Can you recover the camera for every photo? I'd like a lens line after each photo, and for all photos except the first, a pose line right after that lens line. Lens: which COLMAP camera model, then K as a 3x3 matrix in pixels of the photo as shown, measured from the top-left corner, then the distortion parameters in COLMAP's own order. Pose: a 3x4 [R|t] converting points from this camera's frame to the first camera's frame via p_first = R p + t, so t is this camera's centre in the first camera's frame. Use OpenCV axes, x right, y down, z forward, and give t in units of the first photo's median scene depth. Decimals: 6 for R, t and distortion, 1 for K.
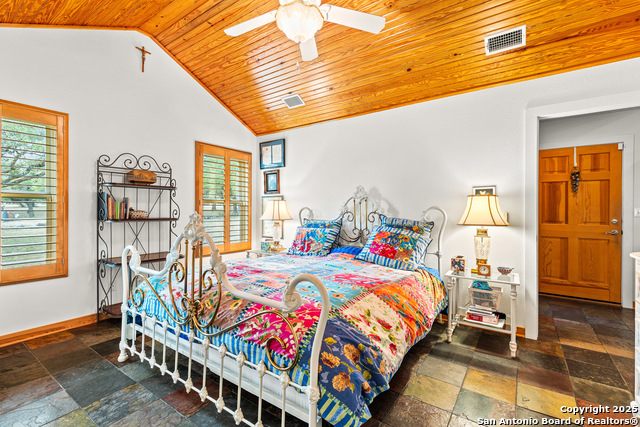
lens RADIAL K [[292.4, 0, 319.5], [0, 292.4, 211.0], [0, 0, 1]] dist [0.005205, -0.000173]
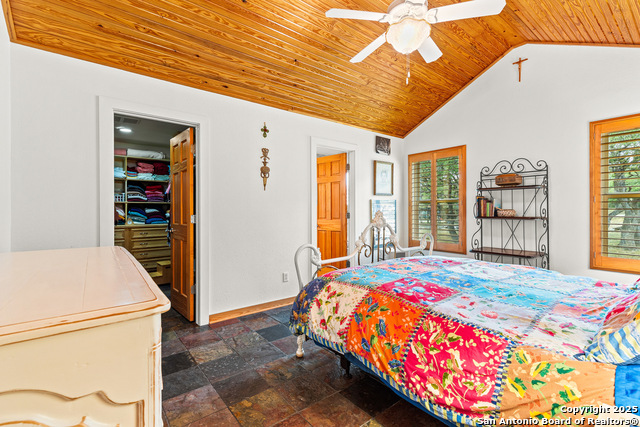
lens RADIAL K [[292.4, 0, 321.0], [0, 292.4, 211.3], [0, 0, 1]] dist [0.005205, -0.000173]
pose [[-0.300427, 0.001793, -0.953803, 0.659199], [-0.001025, 0.999997, 0.002203, 0.002650], [0.953804, 0.001640, -0.300425, 0.635954]]
